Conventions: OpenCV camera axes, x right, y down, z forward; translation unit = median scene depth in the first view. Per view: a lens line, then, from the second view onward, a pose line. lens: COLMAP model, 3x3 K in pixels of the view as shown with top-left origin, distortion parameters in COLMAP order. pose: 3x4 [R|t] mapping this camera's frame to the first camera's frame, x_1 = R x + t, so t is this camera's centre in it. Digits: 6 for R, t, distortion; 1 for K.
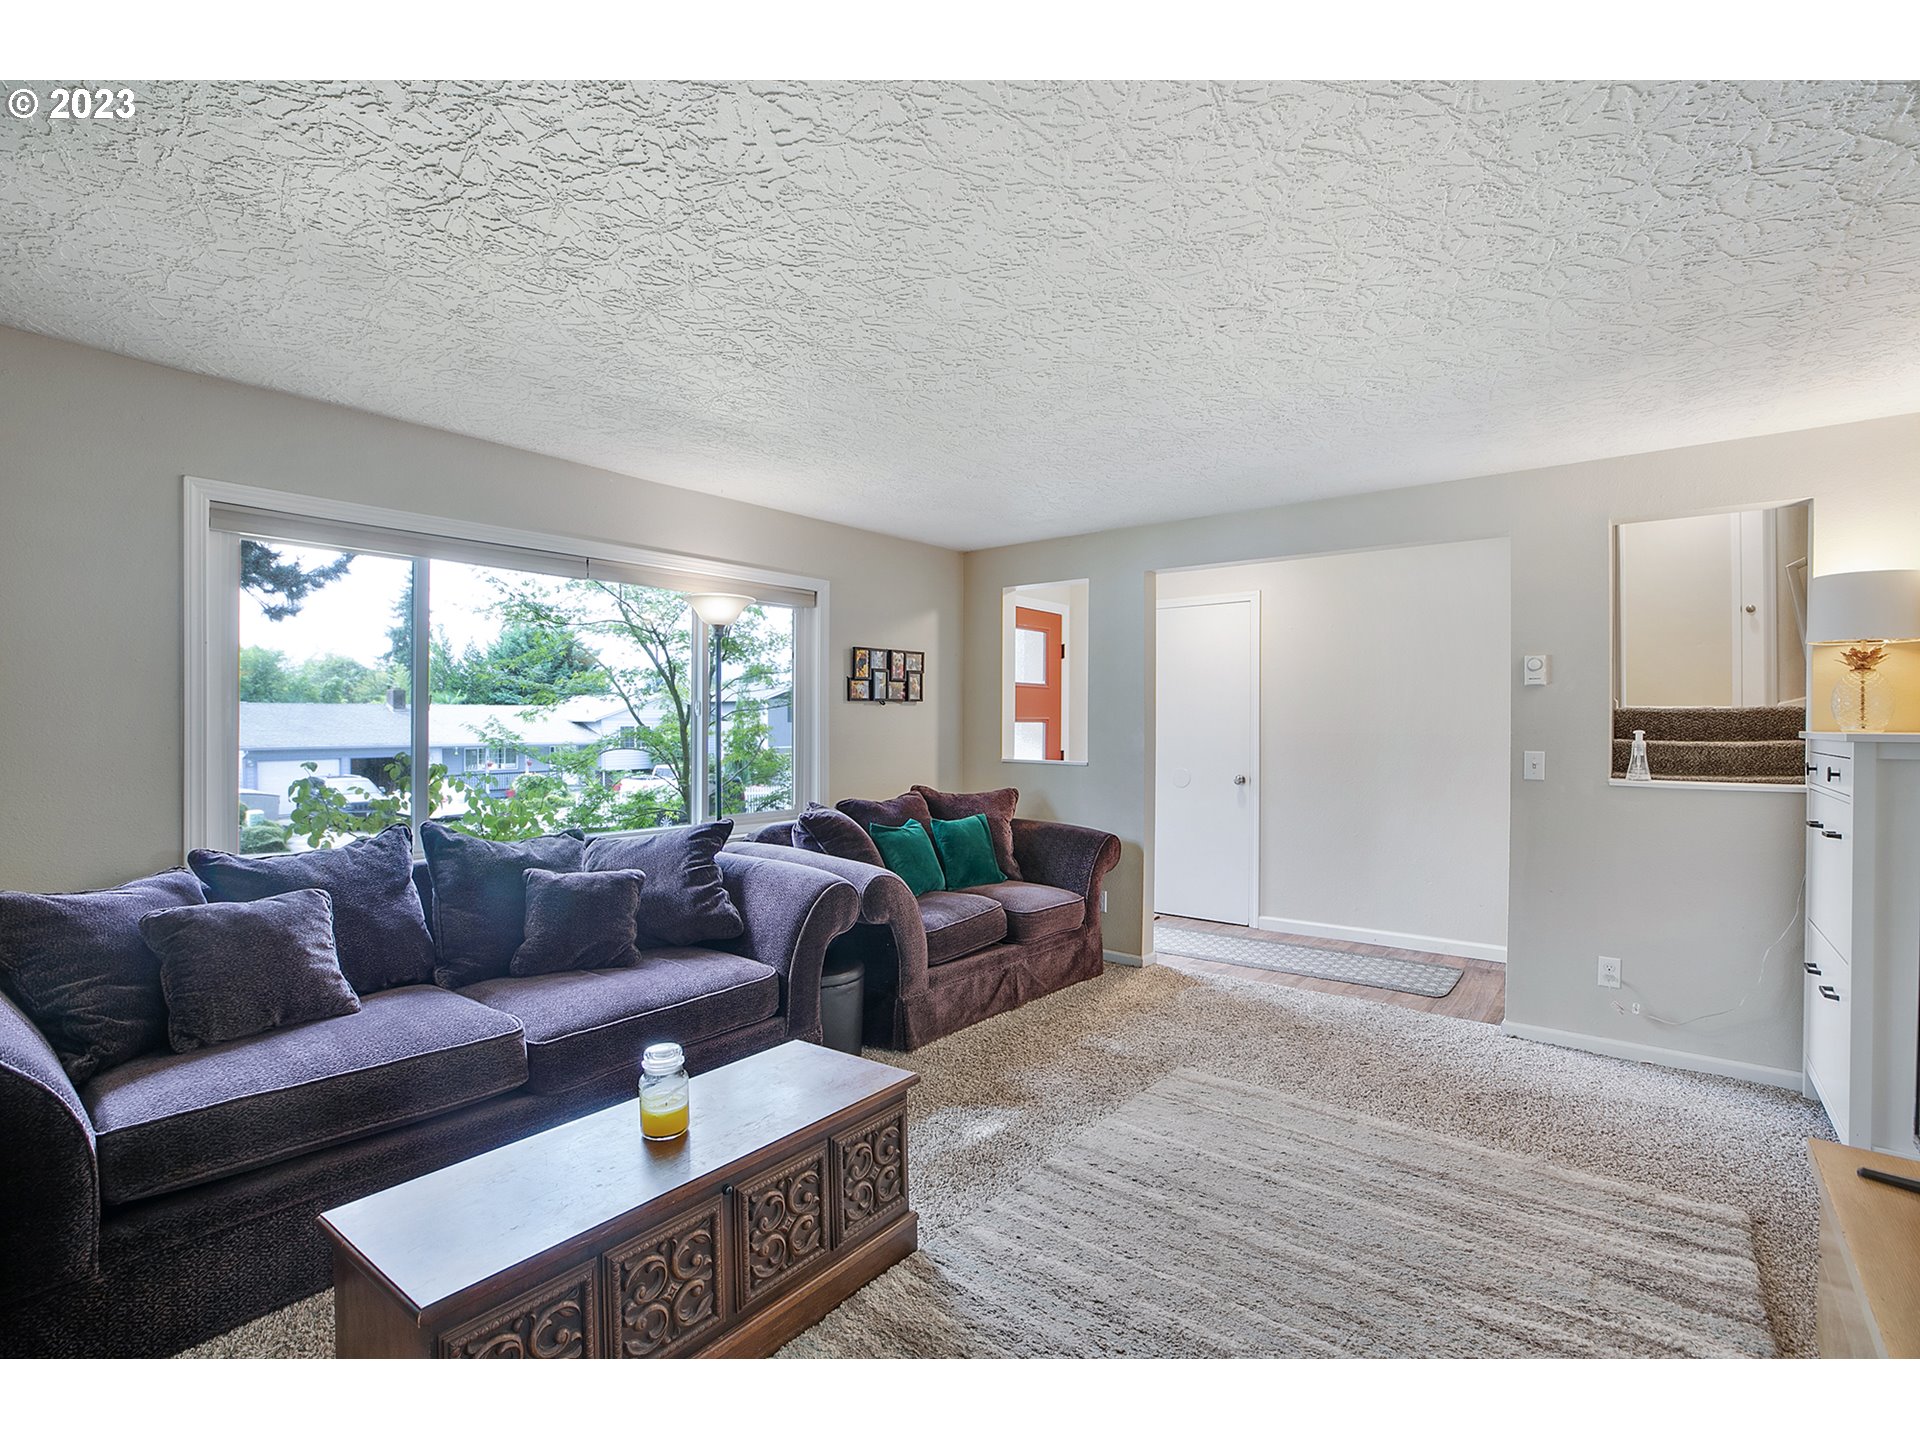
lens RADIAL K [[887.5, 0, 960.0], [0, 887.5, 720.0], [0, 0, 1]] dist [-0.032785, 0.011994]
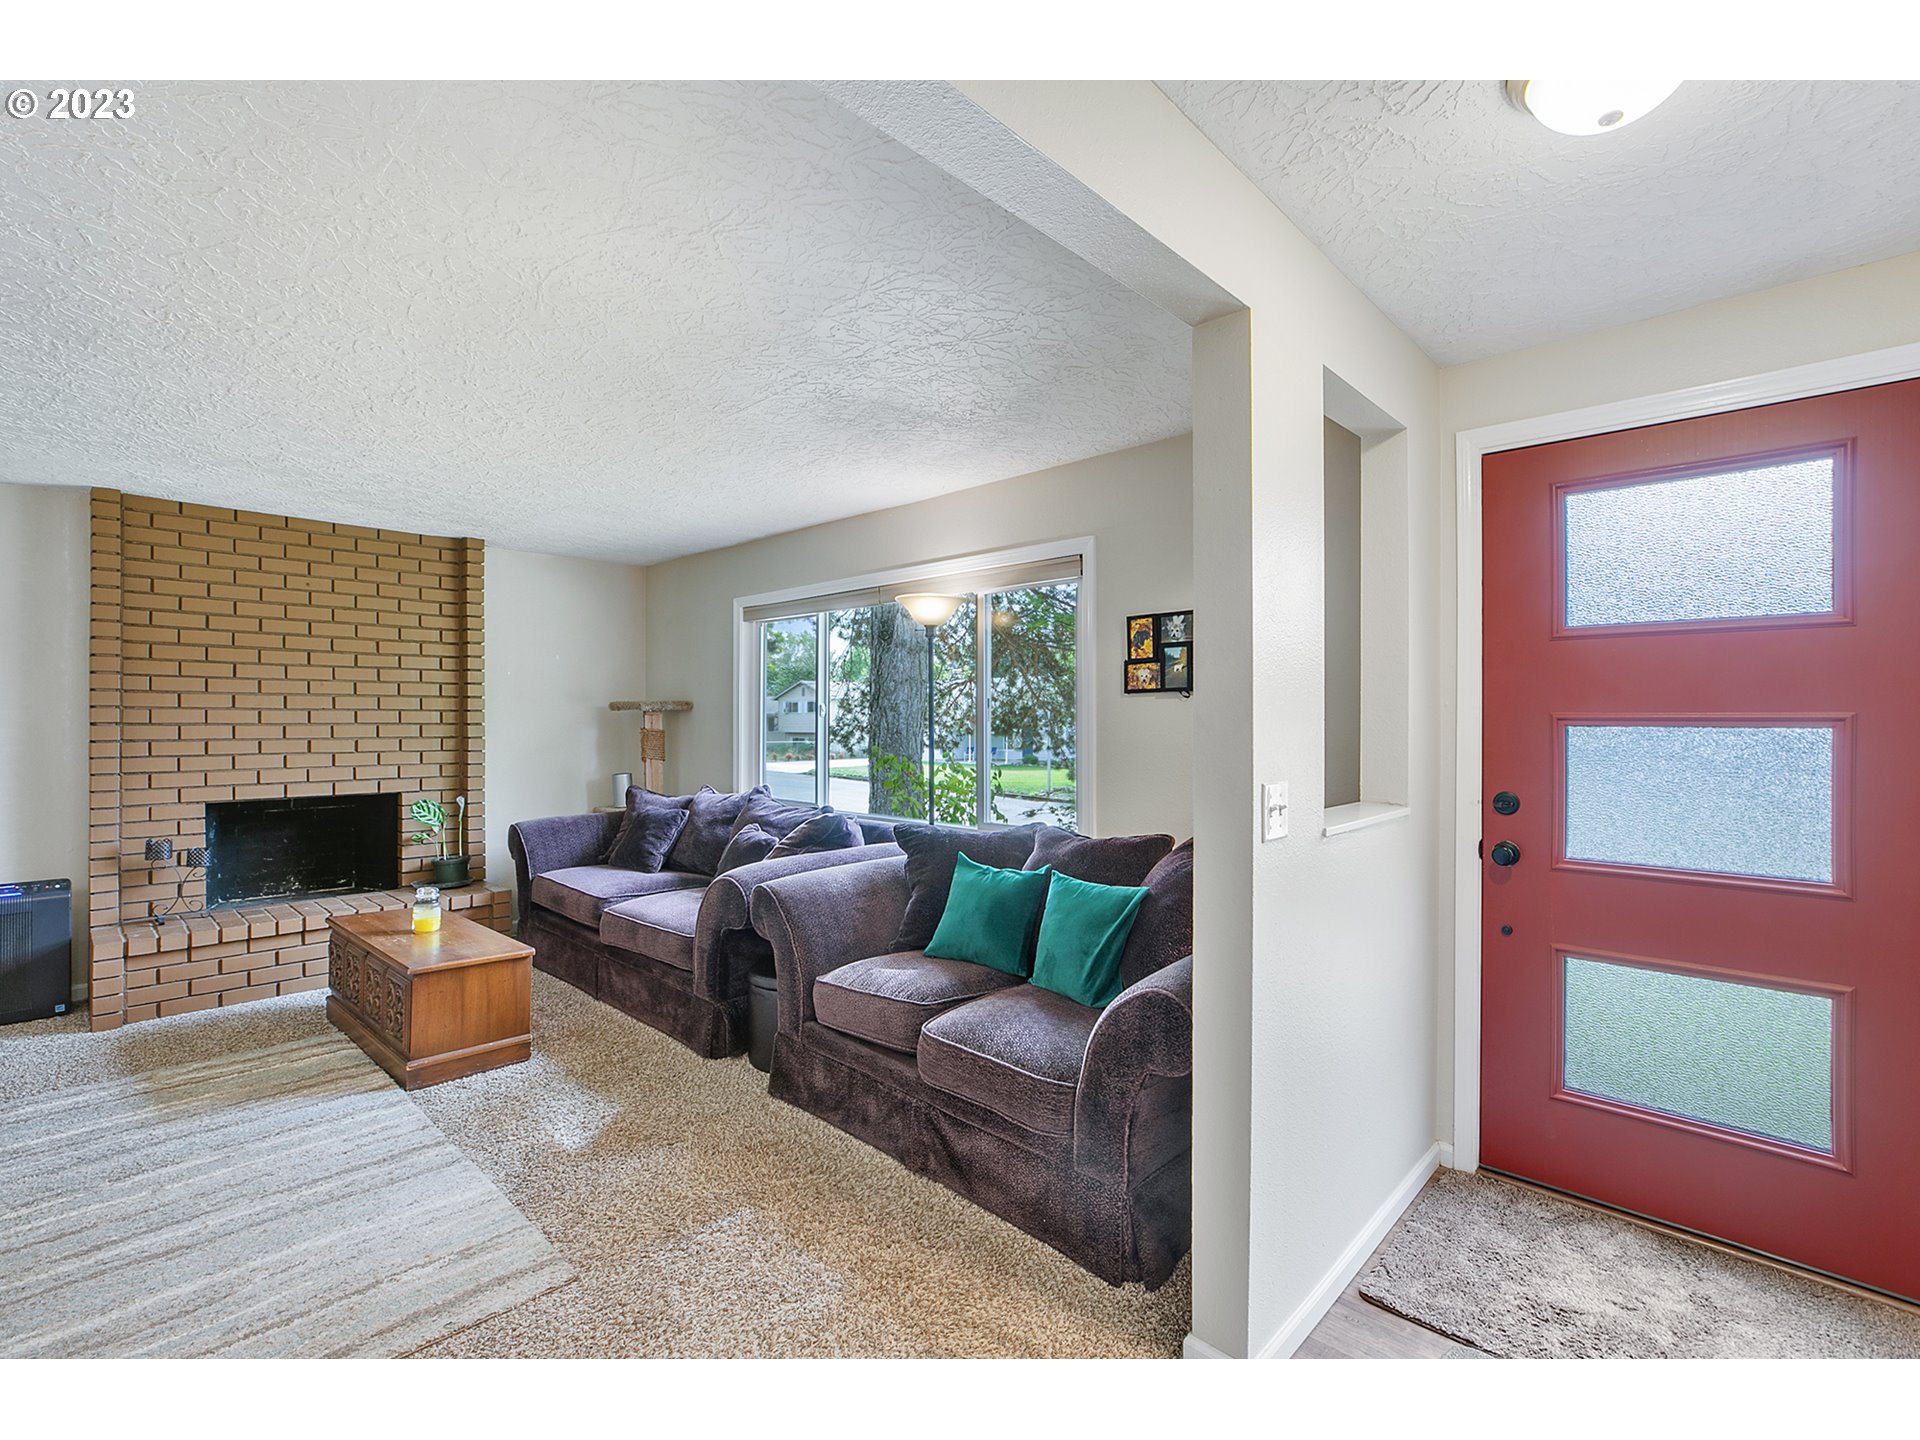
lens RADIAL K [[890.8, 0, 960.0], [0, 890.8, 720.0], [0, 0, 1]] dist [-0.000316, 0.011570]
pose [[-0.099274, -0.003354, -0.995055, 0.592169], [-0.002755, 0.999991, -0.003096, 0.002465], [0.995056, 0.002434, -0.099282, 0.925065]]
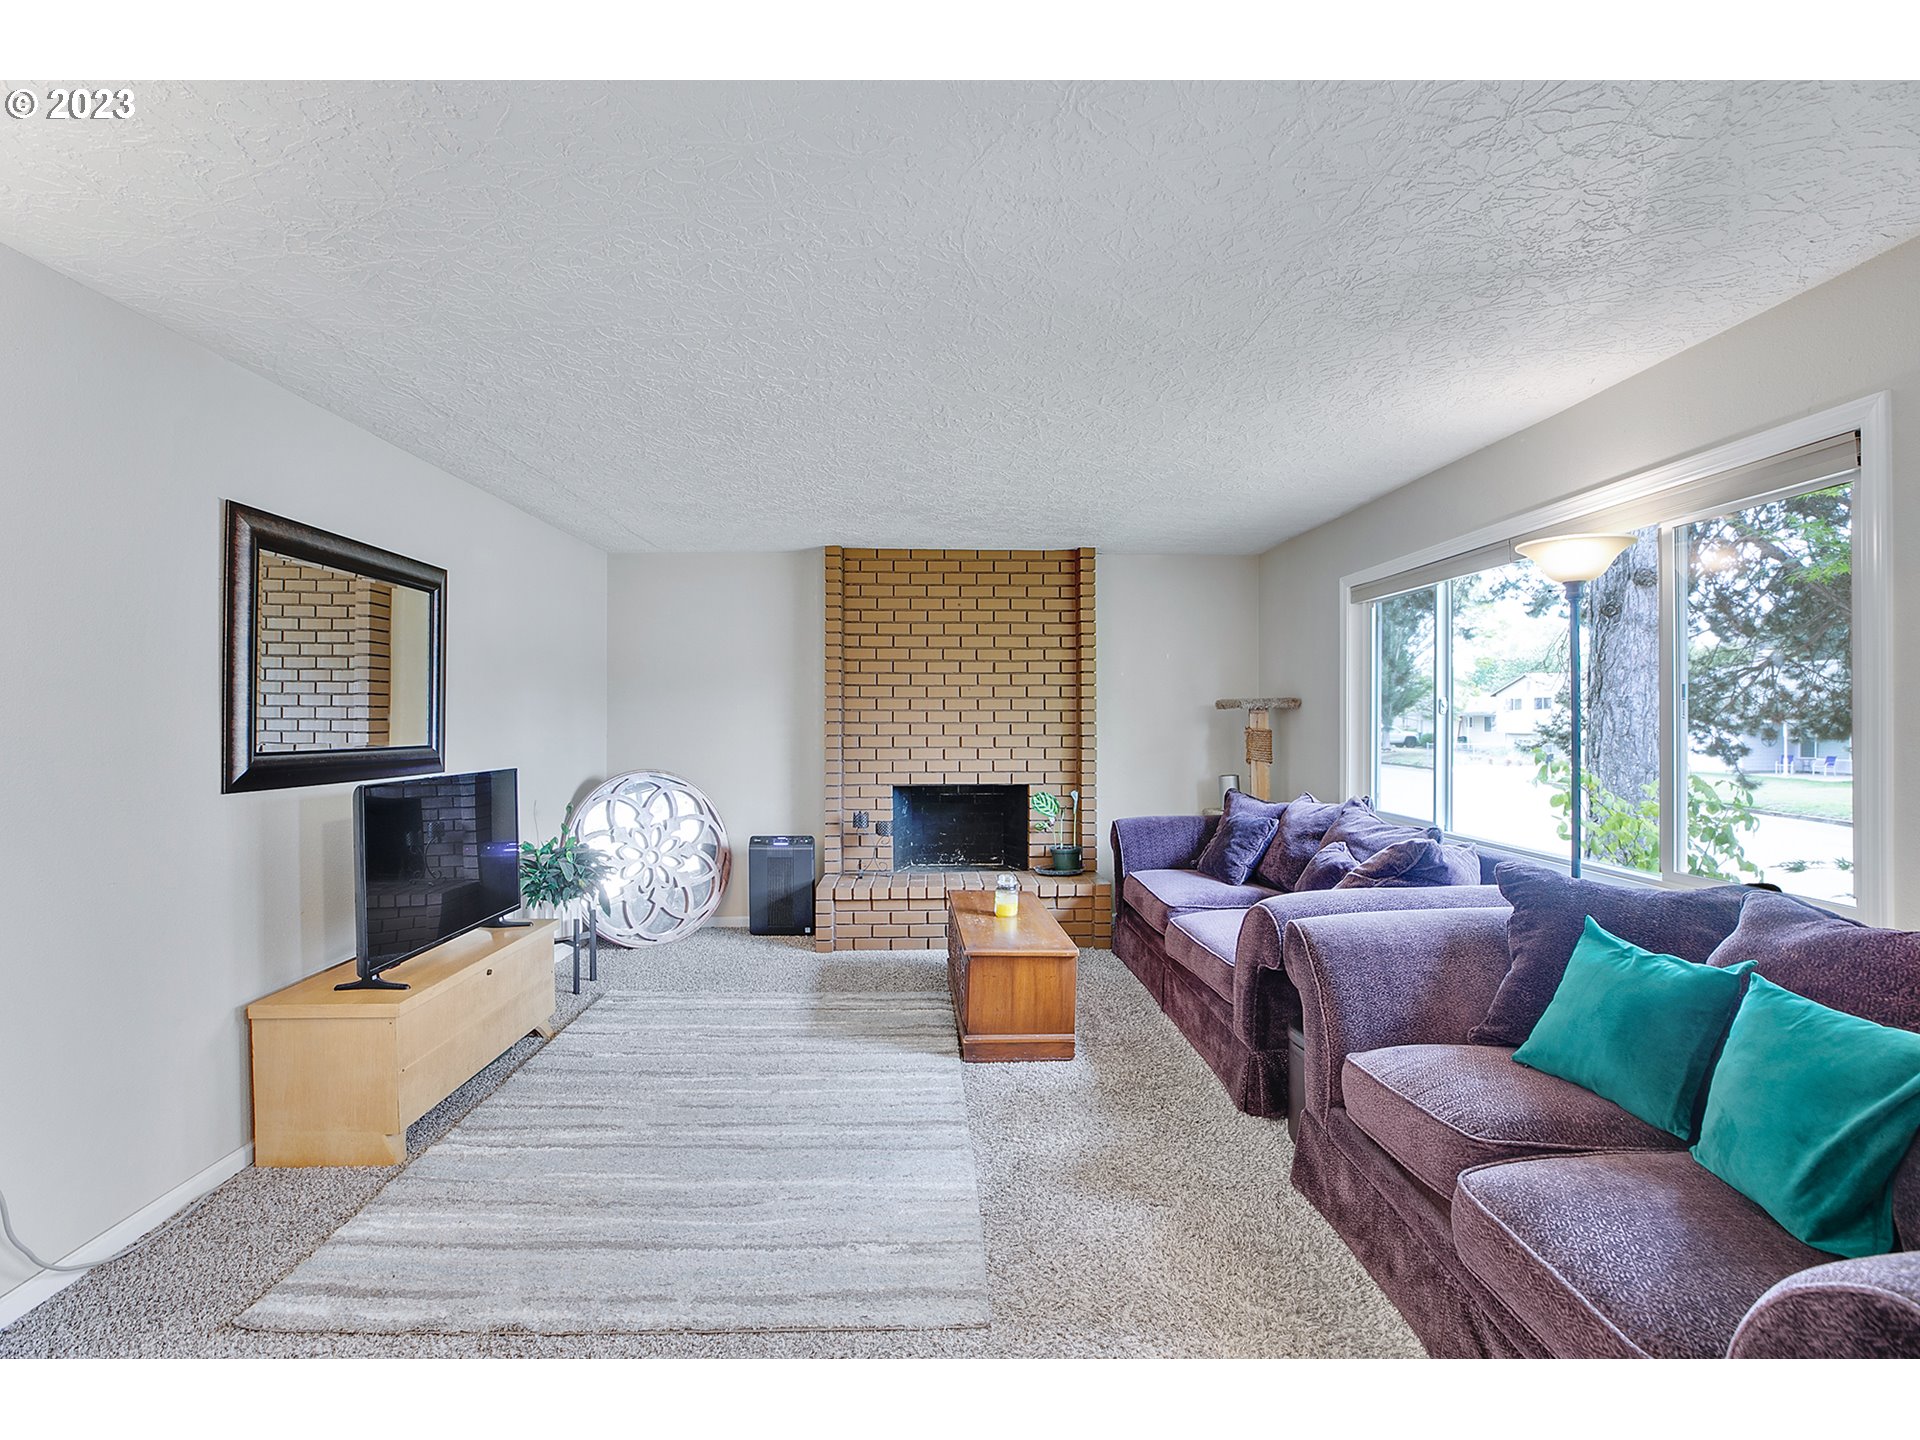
lens RADIAL K [[887.5, 0, 960.0], [0, 887.5, 720.0], [0, 0, 1]] dist [-0.032785, 0.011994]
pose [[-0.755012, -0.001813, -0.655708, 0.443746], [-0.001836, 0.999998, -0.000652, 0.002867], [0.655708, 0.000712, -0.755014, 0.983990]]
